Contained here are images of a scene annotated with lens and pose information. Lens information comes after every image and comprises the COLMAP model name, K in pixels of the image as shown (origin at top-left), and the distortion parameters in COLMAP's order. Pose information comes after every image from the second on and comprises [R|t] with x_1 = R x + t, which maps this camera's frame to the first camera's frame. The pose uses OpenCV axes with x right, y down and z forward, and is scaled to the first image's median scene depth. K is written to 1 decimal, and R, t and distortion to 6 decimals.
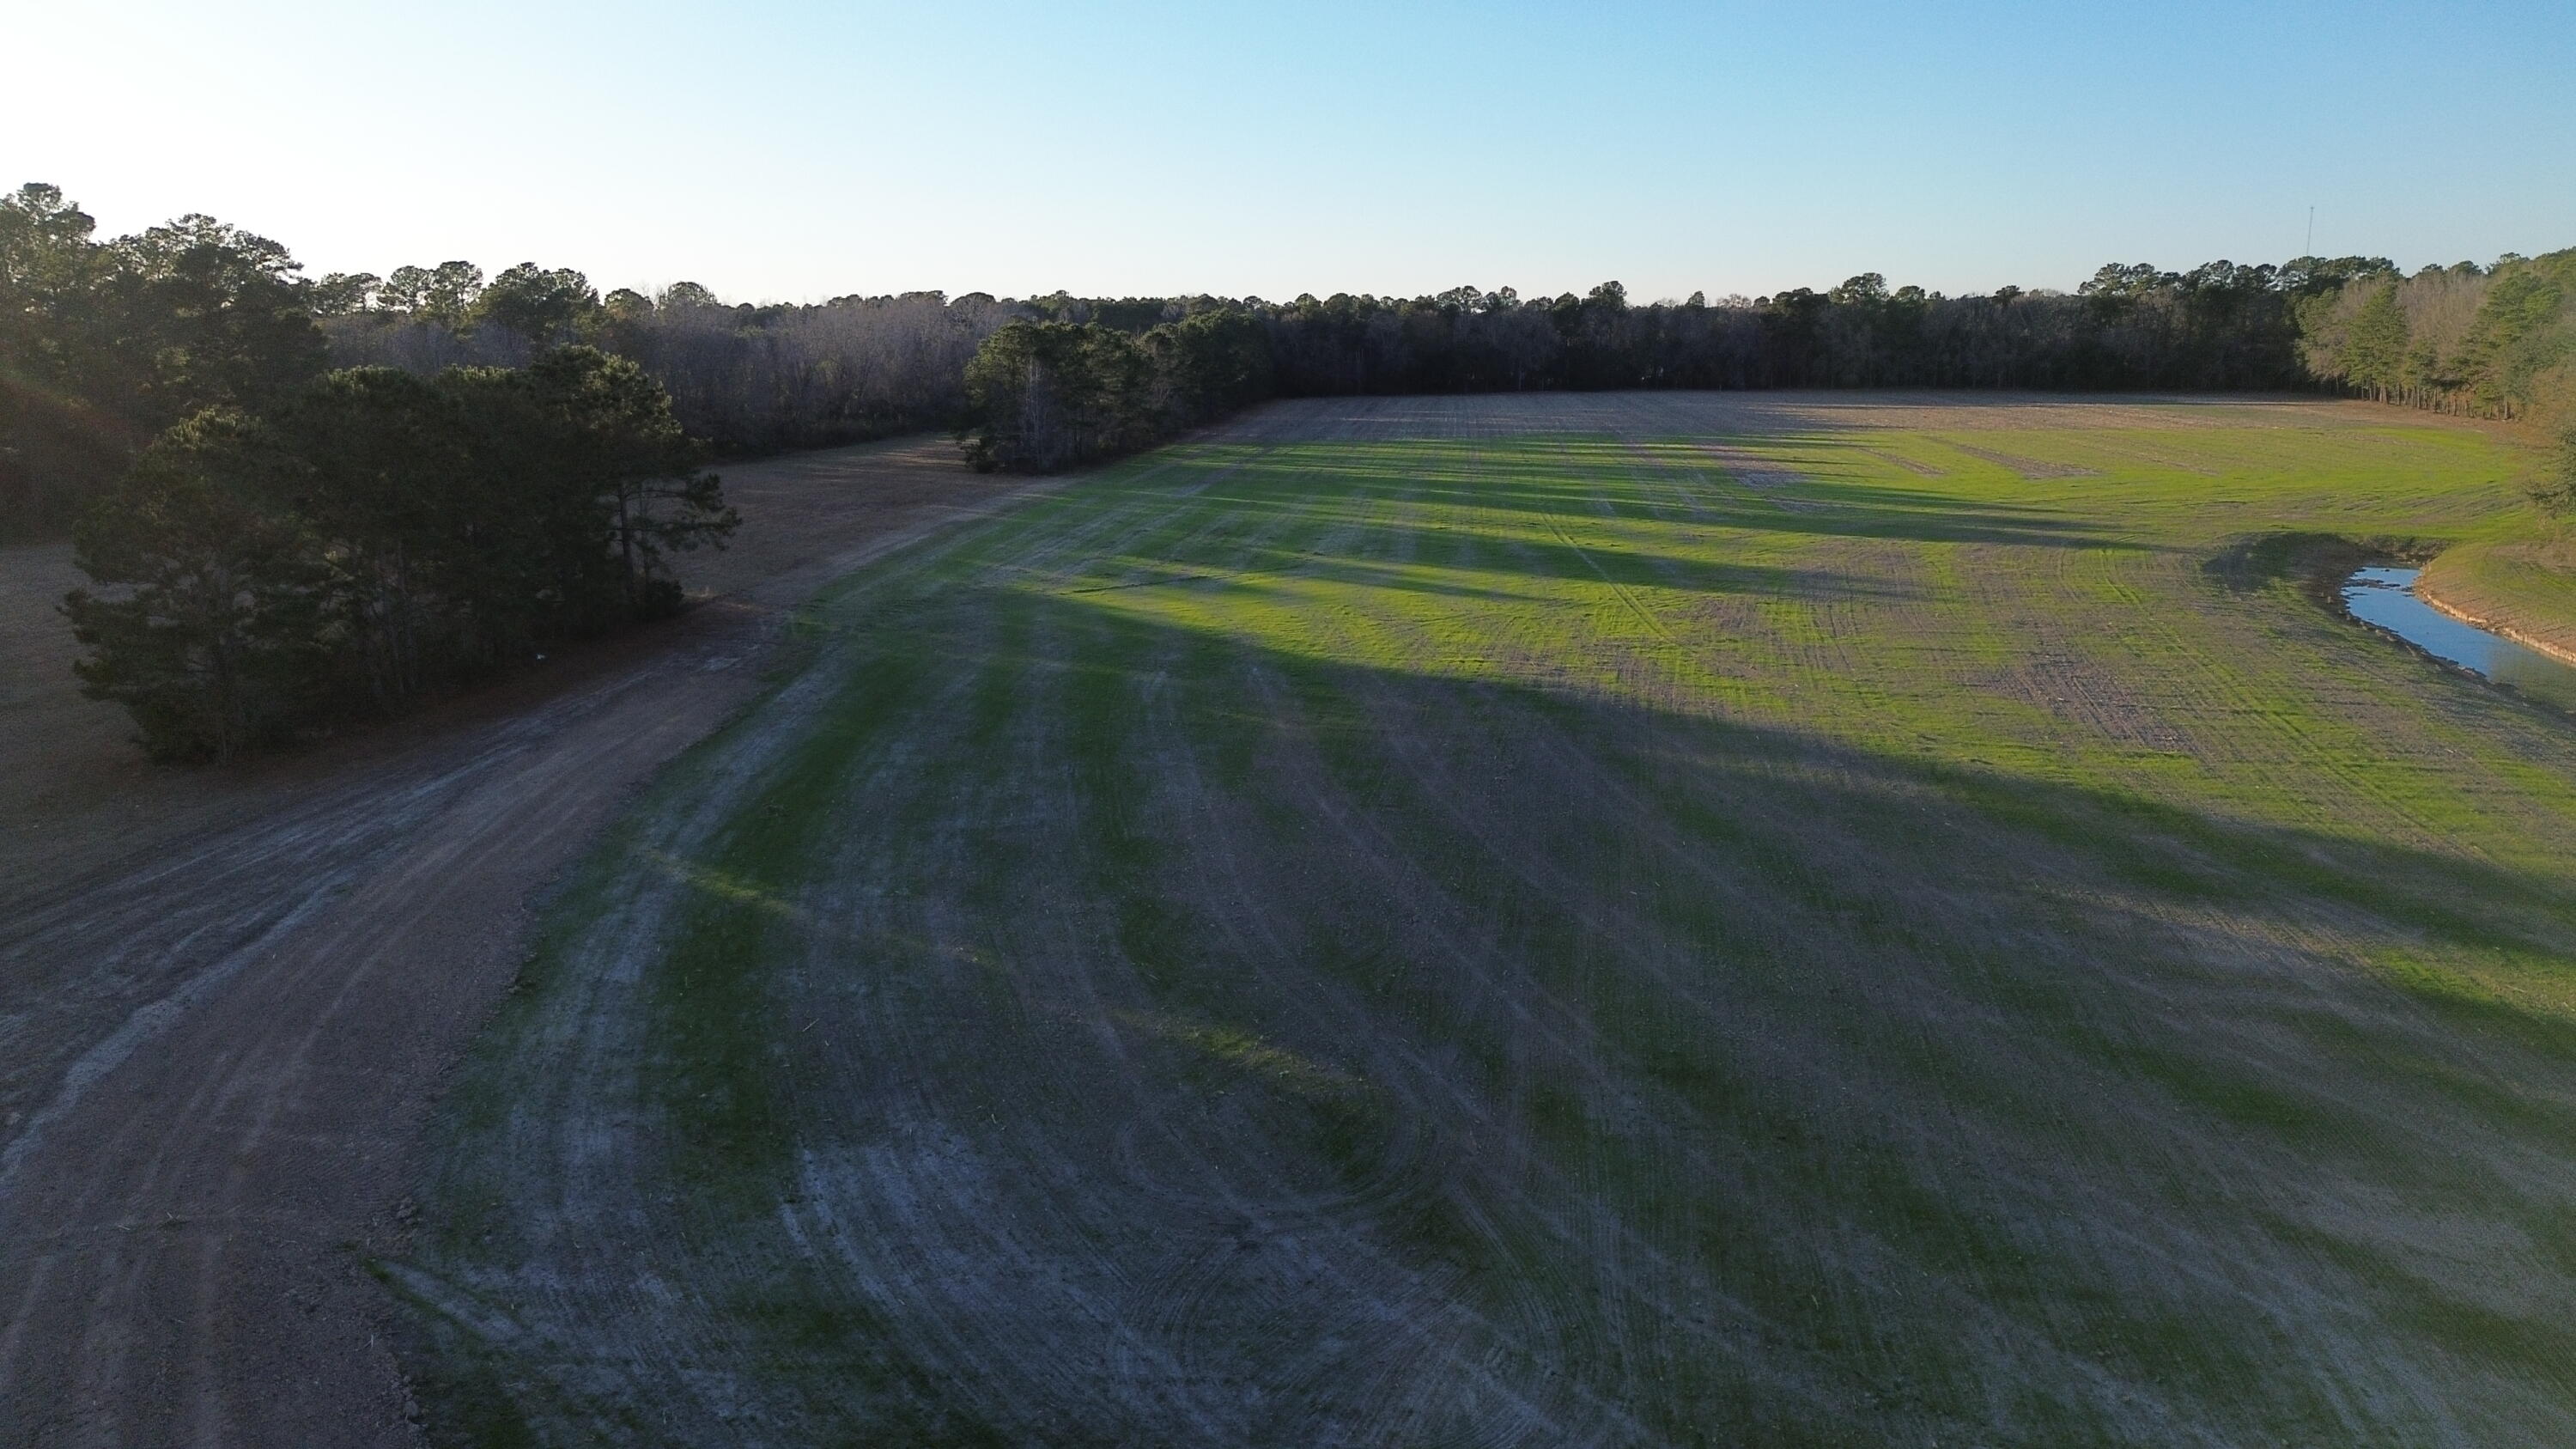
lens RADIAL K [[1811.5, 0, 1288.0], [0, 1811.5, 724.5], [0, 0, 1]] dist [0.034238, -0.043728]
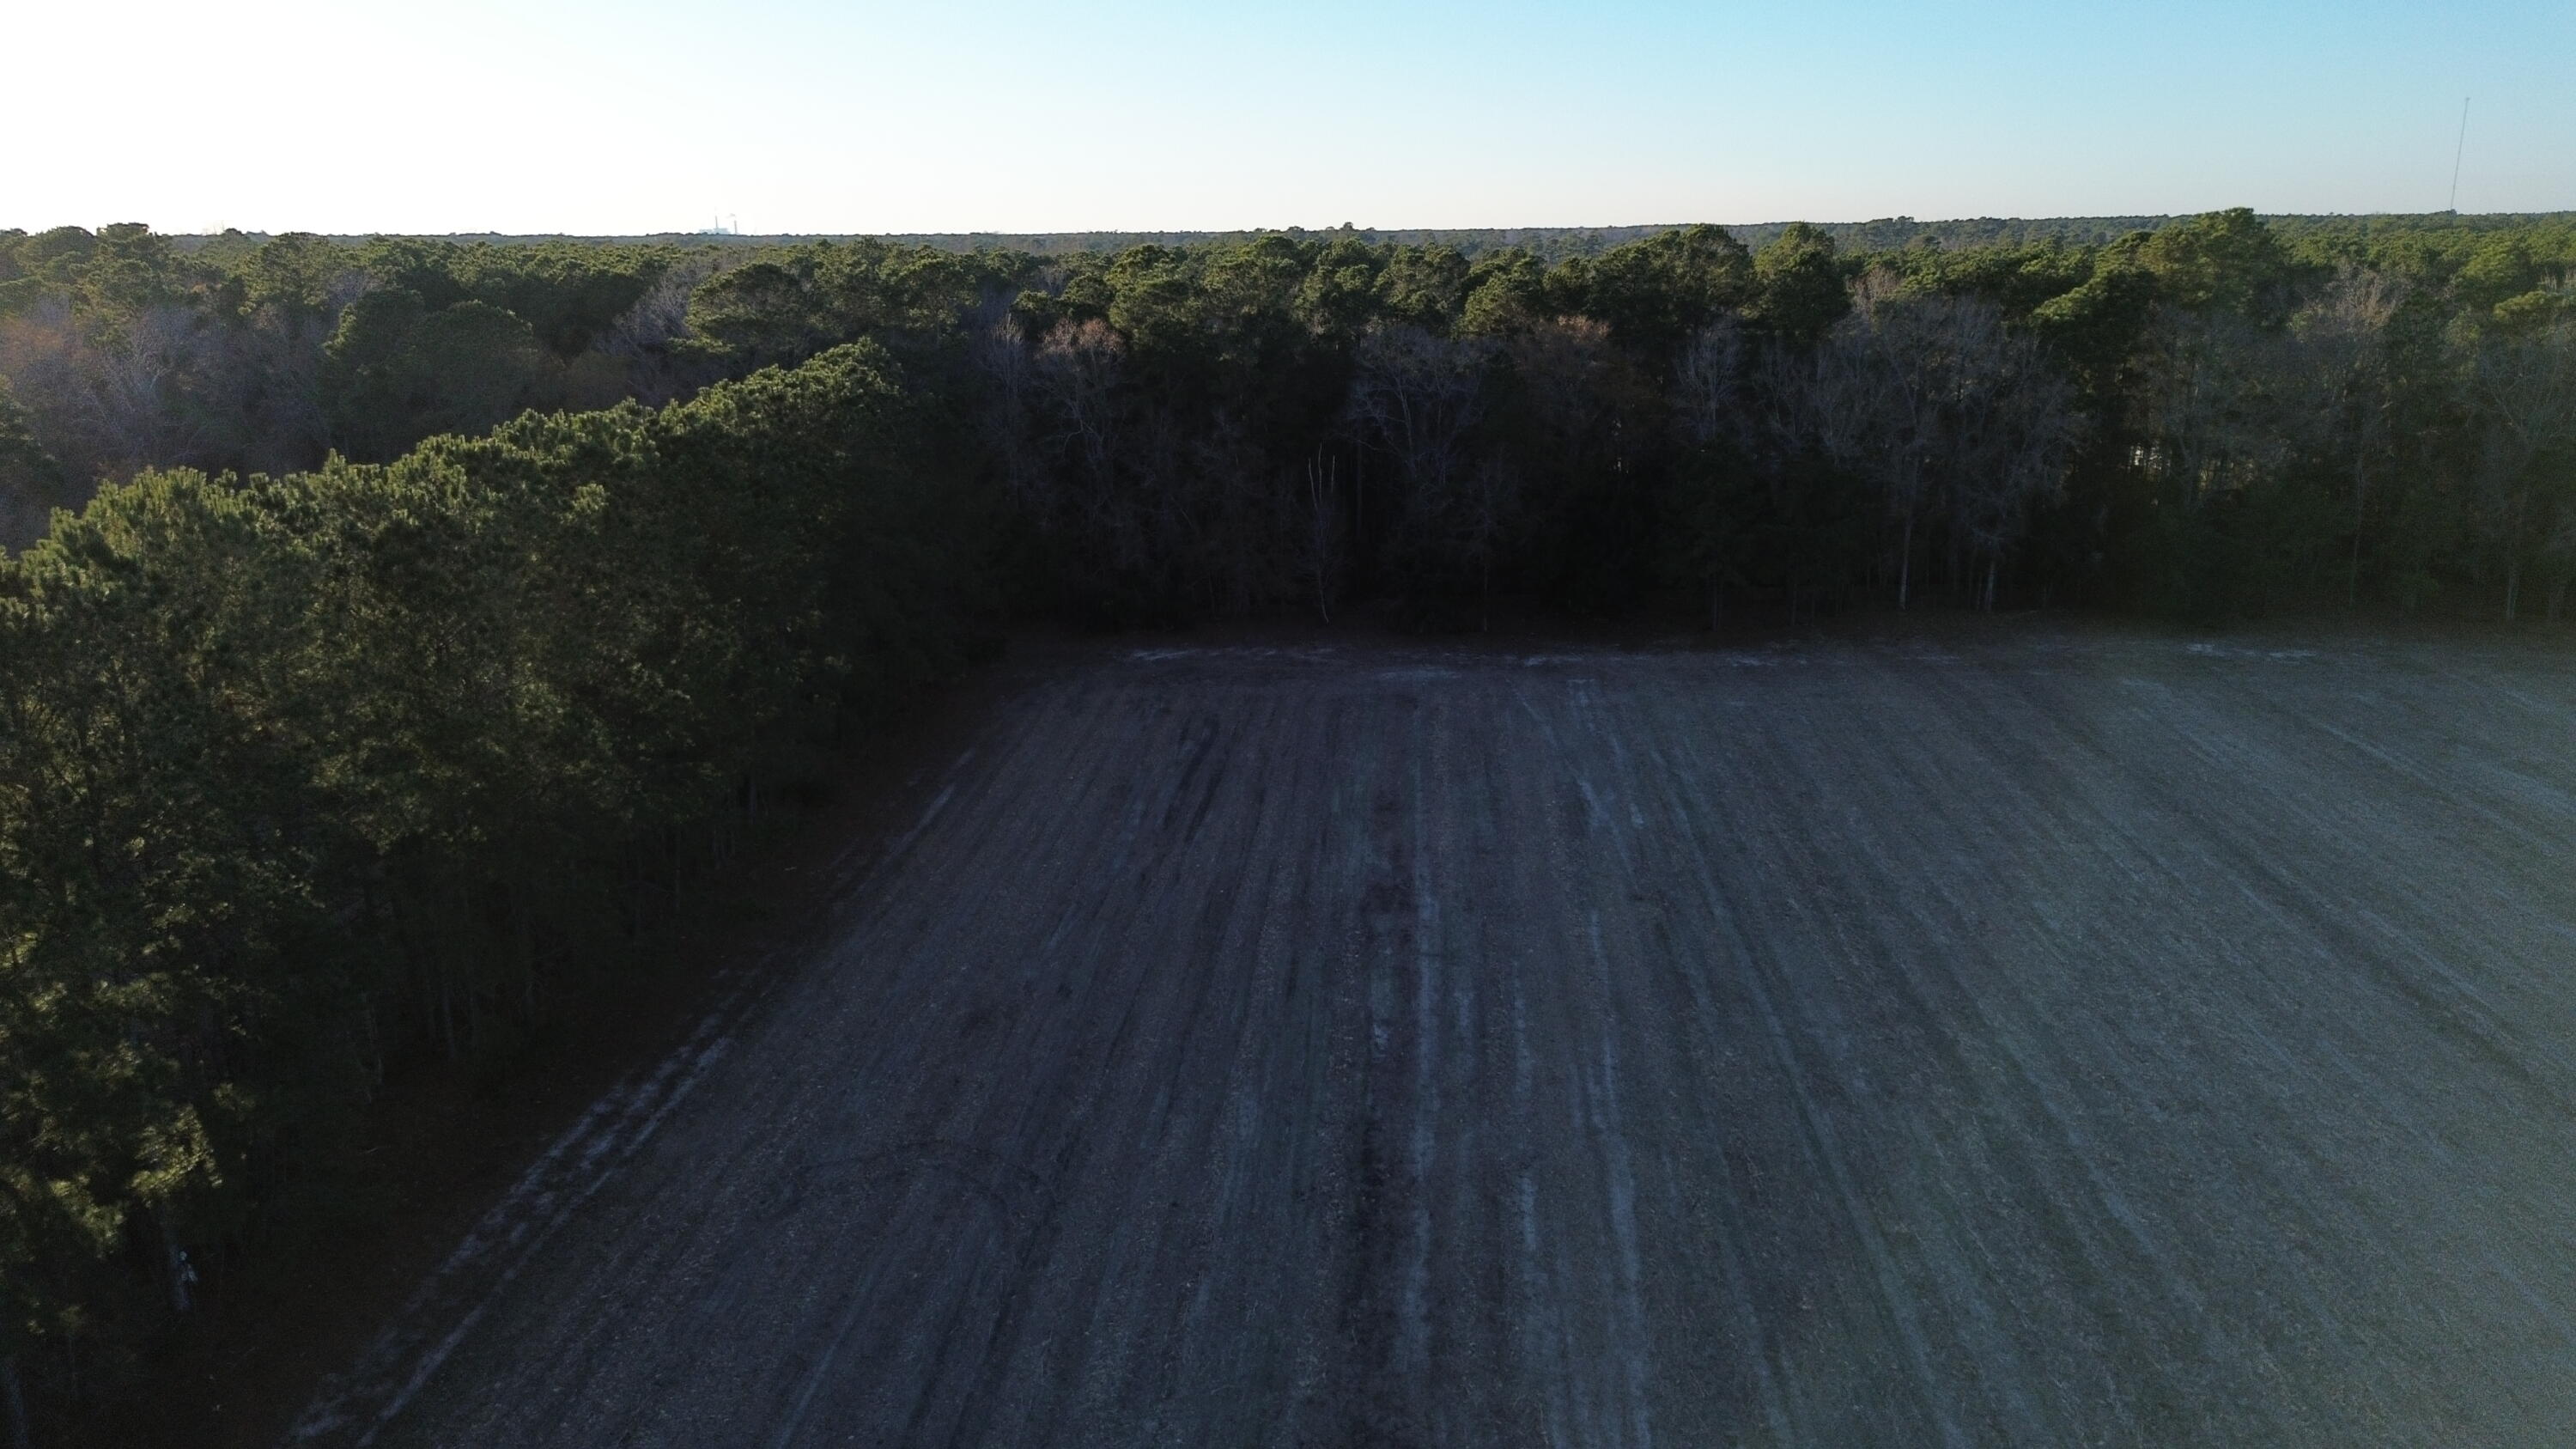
lens RADIAL K [[1797.4, 0, 1290.3], [0, 1797.4, 728.6], [0, 0, 1]] dist [0.039516, -0.042663]
pose [[0.999873, -0.001274, 0.015916, 0.035925], [0.000551, 0.998972, 0.045337, -0.212965], [-0.015957, -0.045323, 0.998845, 0.864941]]
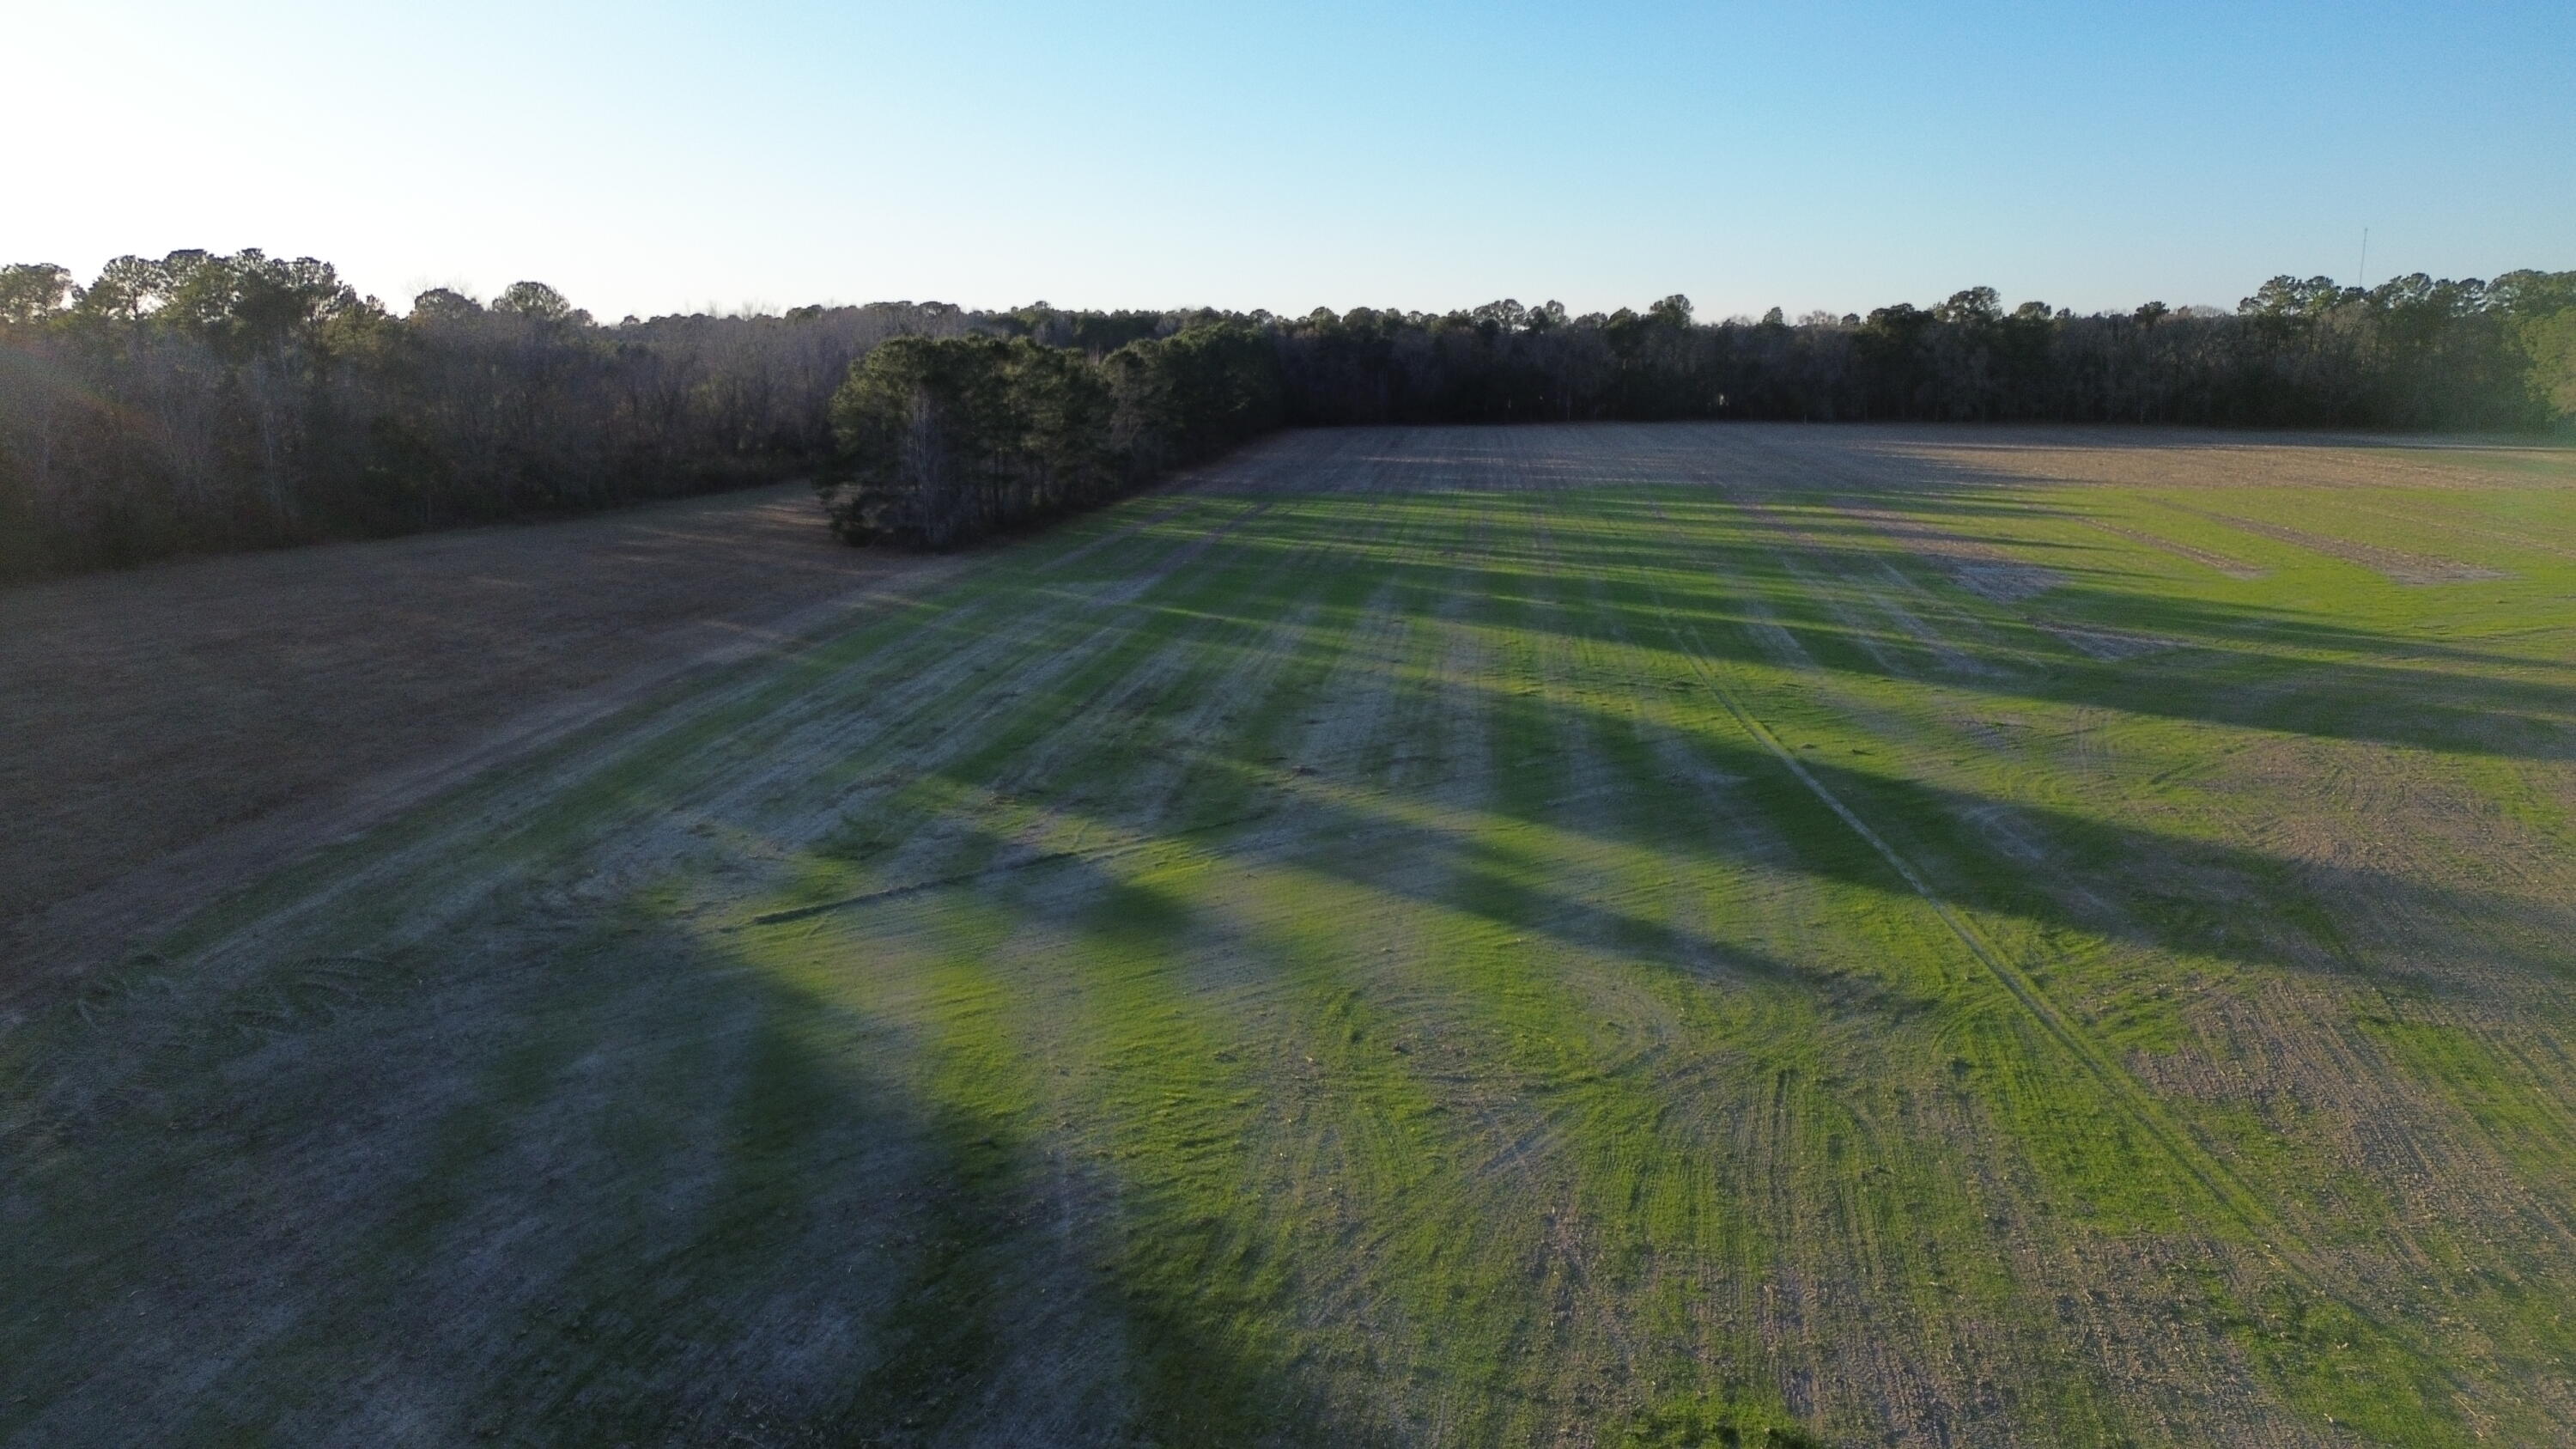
lens RADIAL K [[1797.4, 0, 1290.3], [0, 1797.4, 728.6], [0, 0, 1]] dist [0.039516, -0.042663]
pose [[0.999908, 0.009531, -0.009662, 0.005969], [-0.009587, 0.999937, -0.005796, -0.037062], [0.009606, 0.005888, 0.999937, 0.169324]]
